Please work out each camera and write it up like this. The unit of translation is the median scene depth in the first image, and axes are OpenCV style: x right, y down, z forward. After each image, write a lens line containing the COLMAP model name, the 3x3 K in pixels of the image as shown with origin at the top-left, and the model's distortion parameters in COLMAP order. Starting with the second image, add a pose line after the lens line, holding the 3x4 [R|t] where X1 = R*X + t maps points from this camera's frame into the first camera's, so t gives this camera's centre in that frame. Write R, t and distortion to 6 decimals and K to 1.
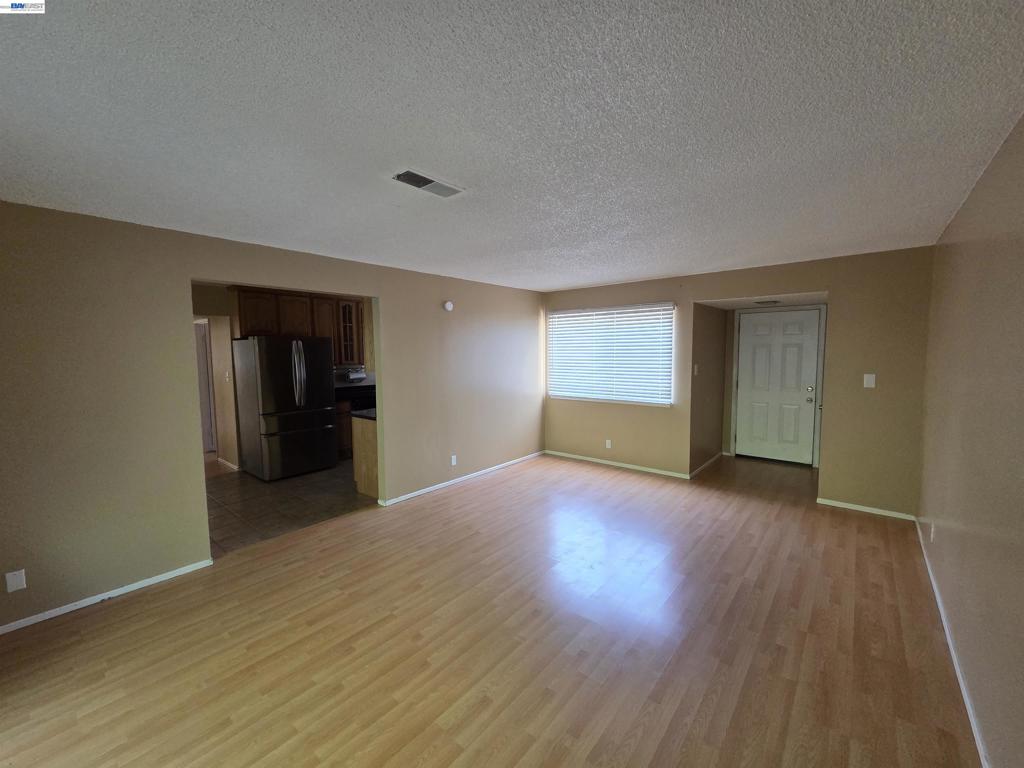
lens RADIAL K [[417.5, 0, 512.0], [0, 417.5, 384.0], [0, 0, 1]] dist [0.003844, -0.000580]
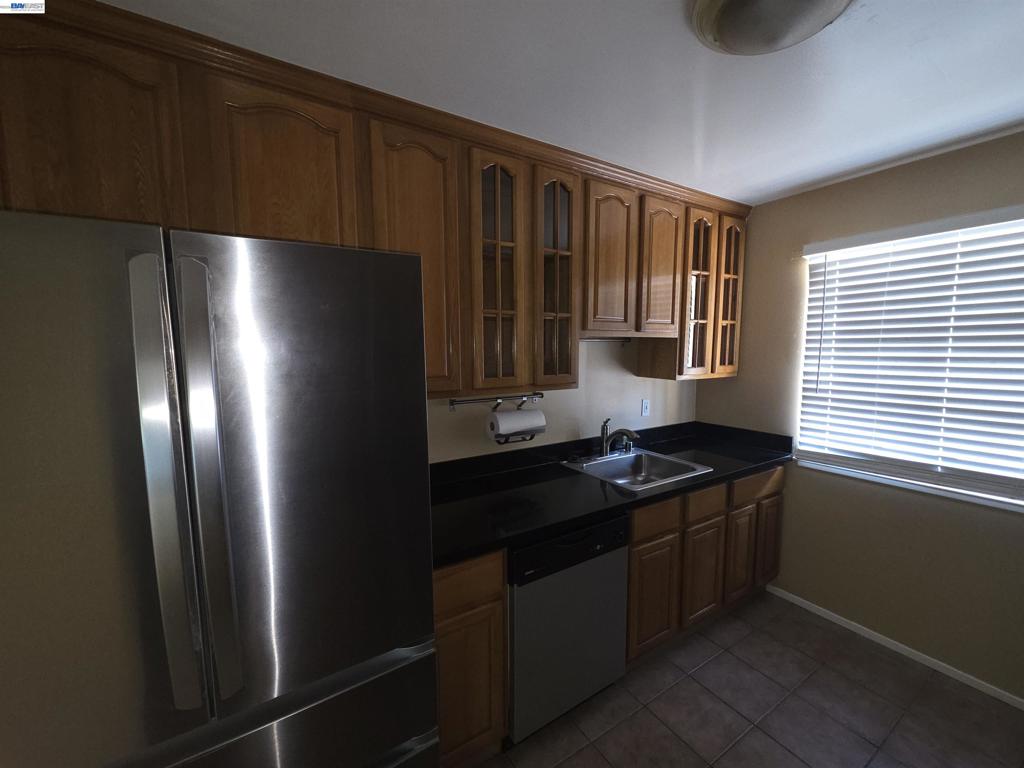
lens RADIAL K [[417.5, 0, 512.0], [0, 417.5, 384.0], [0, 0, 1]] dist [0.003844, -0.000580]
pose [[0.951882, 0.035395, -0.304413, -0.317442], [-0.031239, 0.999340, 0.018513, -0.059809], [0.304867, -0.008112, 0.952360, 0.788532]]
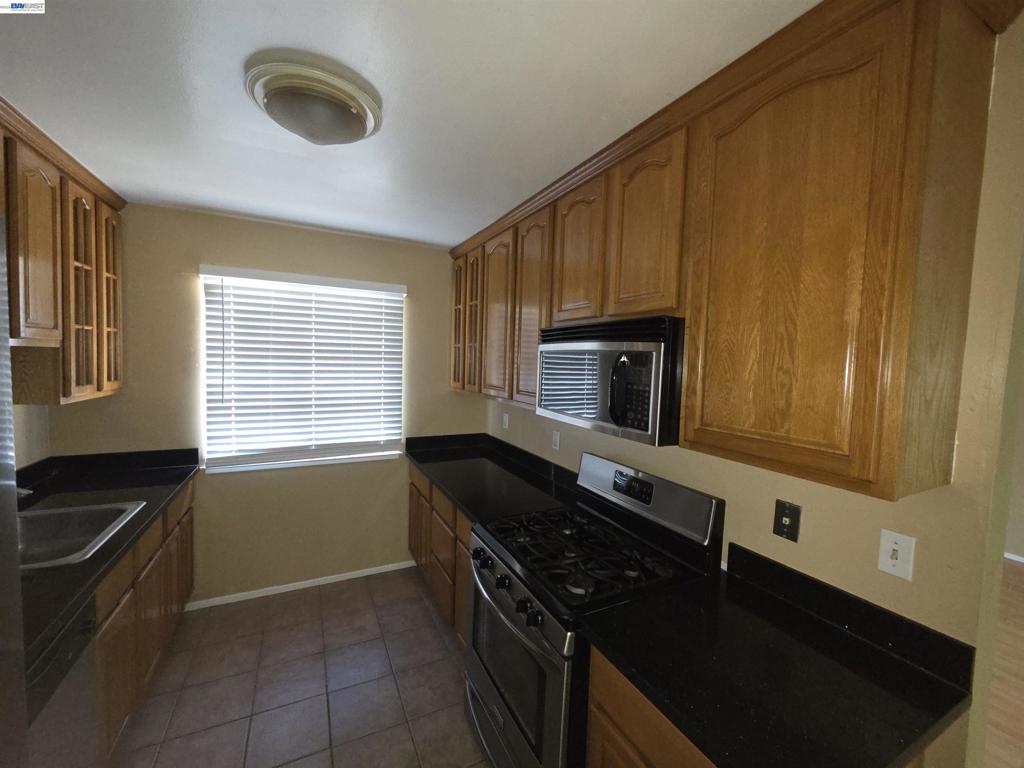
lens RADIAL K [[417.5, 0, 512.0], [0, 417.5, 384.0], [0, 0, 1]] dist [0.003844, -0.000580]
pose [[0.391936, -0.031050, 0.919468, -0.440340], [0.038136, 0.999120, 0.017484, -0.068721], [-0.919202, 0.028213, 0.392776, 0.806207]]
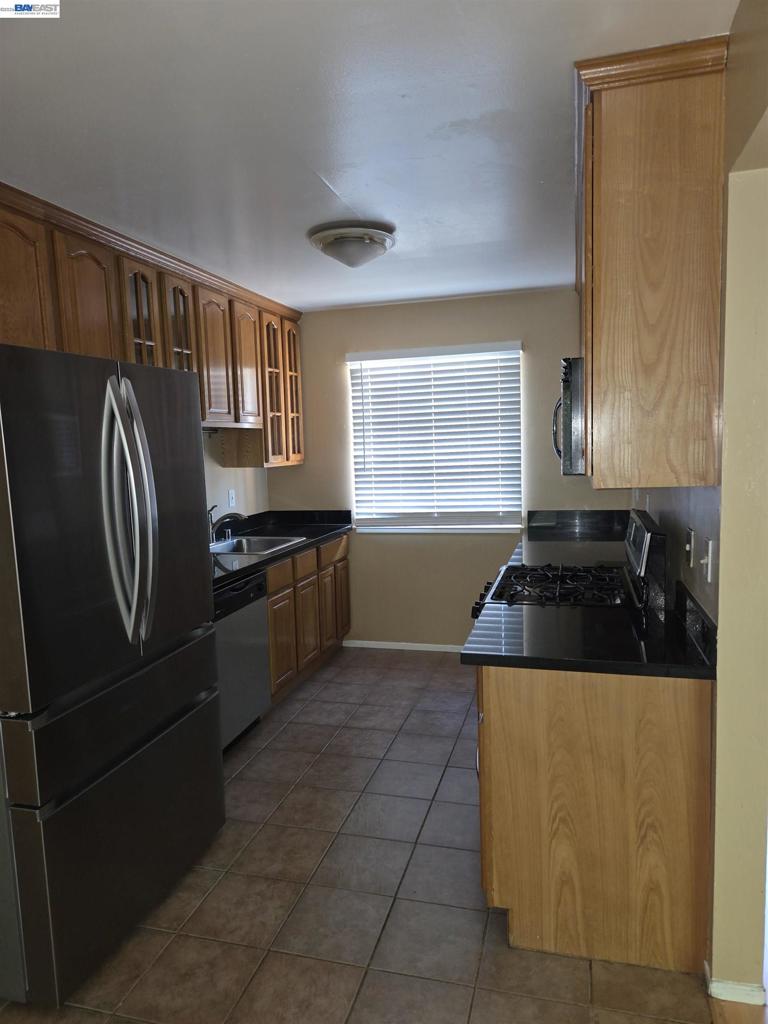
lens RADIAL K [[685.0, 0, 390.6], [0, 685.0, 516.4], [0, 0, 1]] dist [0.053061, -0.001135]
pose [[0.909831, -0.062289, 0.410278, -0.471883], [0.054356, 0.998041, 0.030983, -0.023786], [-0.411404, -0.005888, 0.911434, 0.496875]]
